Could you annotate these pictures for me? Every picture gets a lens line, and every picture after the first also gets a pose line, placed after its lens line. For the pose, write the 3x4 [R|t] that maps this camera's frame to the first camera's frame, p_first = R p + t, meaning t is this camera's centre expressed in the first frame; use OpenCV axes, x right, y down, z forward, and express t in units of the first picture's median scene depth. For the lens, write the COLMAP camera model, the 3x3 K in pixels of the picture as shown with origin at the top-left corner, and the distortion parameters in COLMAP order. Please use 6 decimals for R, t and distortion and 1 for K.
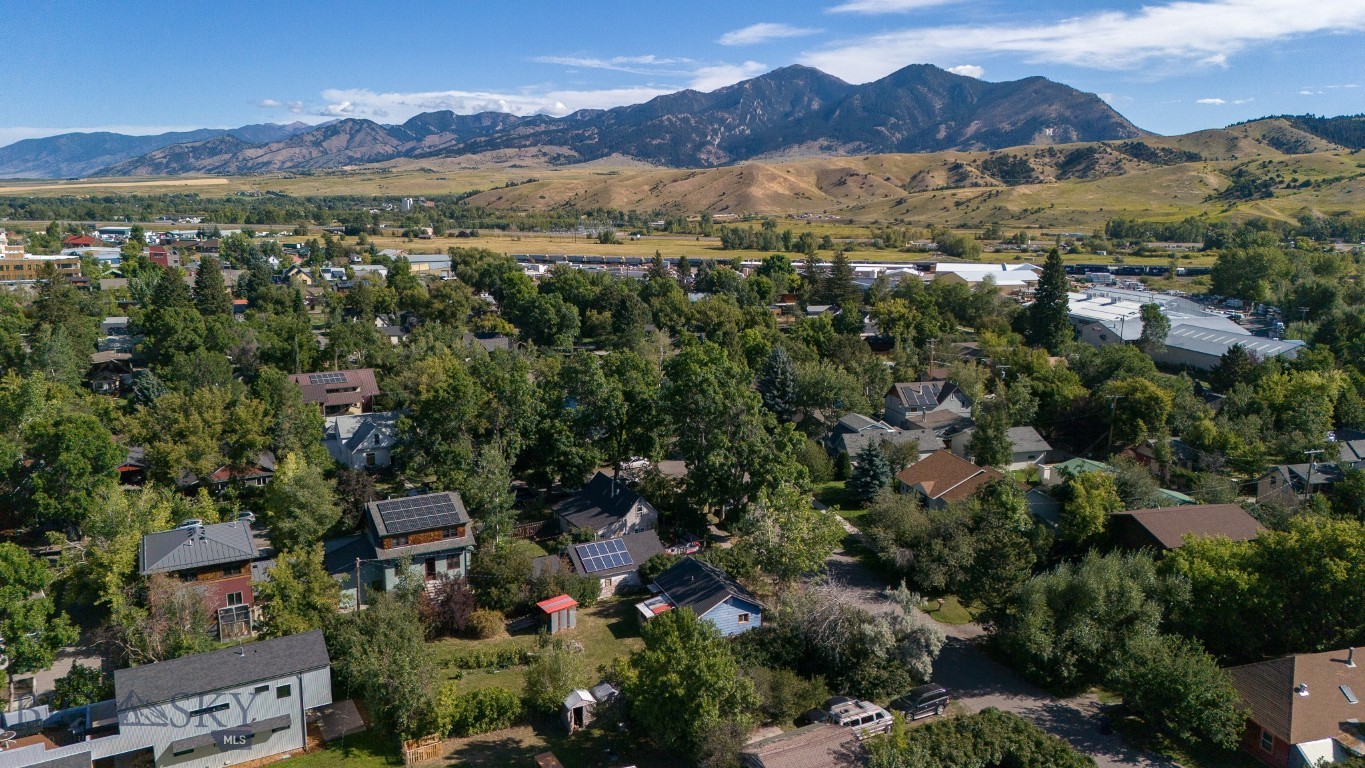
lens RADIAL K [[1022.9, 0, 689.0], [0, 1022.9, 383.2], [0, 0, 1]] dist [0.092579, -0.104290]
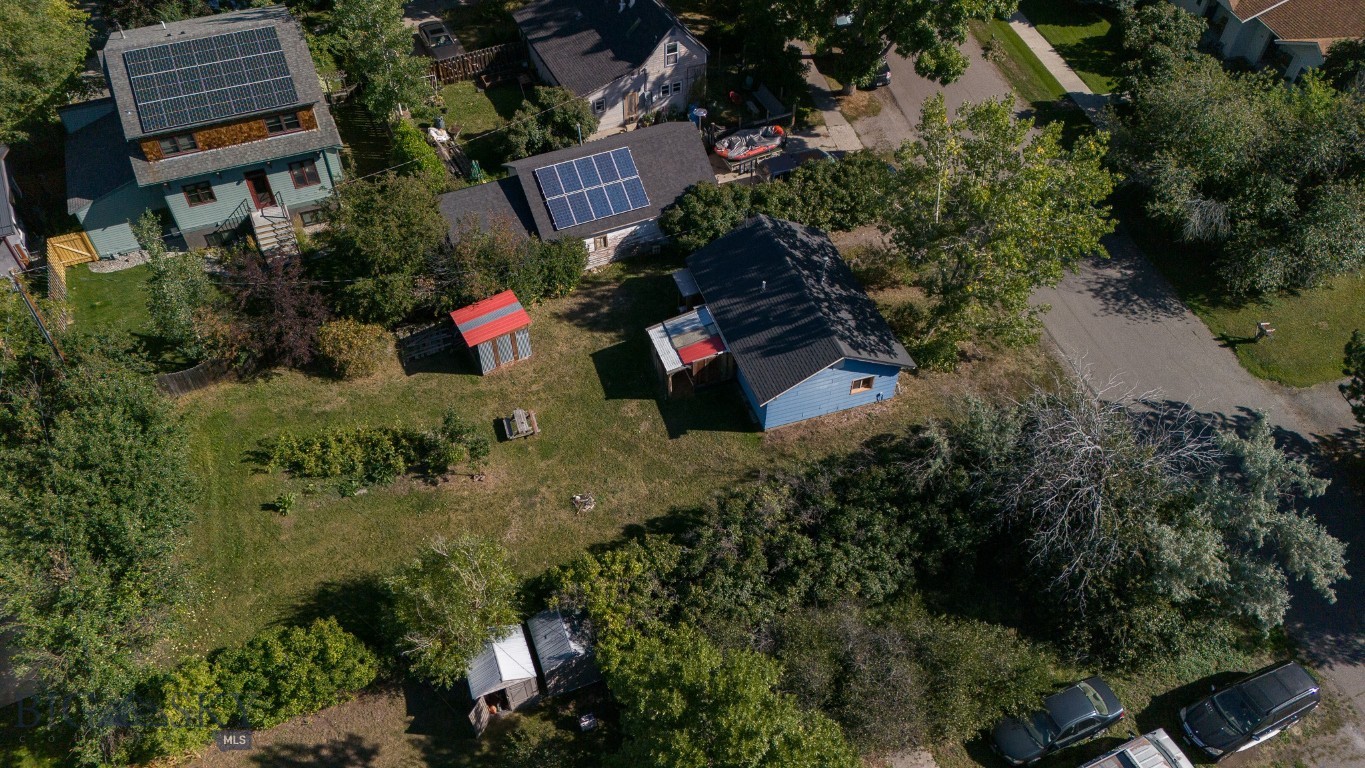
lens RADIAL K [[1022.9, 0, 689.0], [0, 1022.9, 383.2], [0, 0, 1]] dist [0.092579, -0.104290]
pose [[0.996990, 0.060473, -0.048509, -0.005247], [-0.020430, 0.808547, 0.588076, -0.053857], [0.074785, -0.585315, 0.807349, 0.560420]]
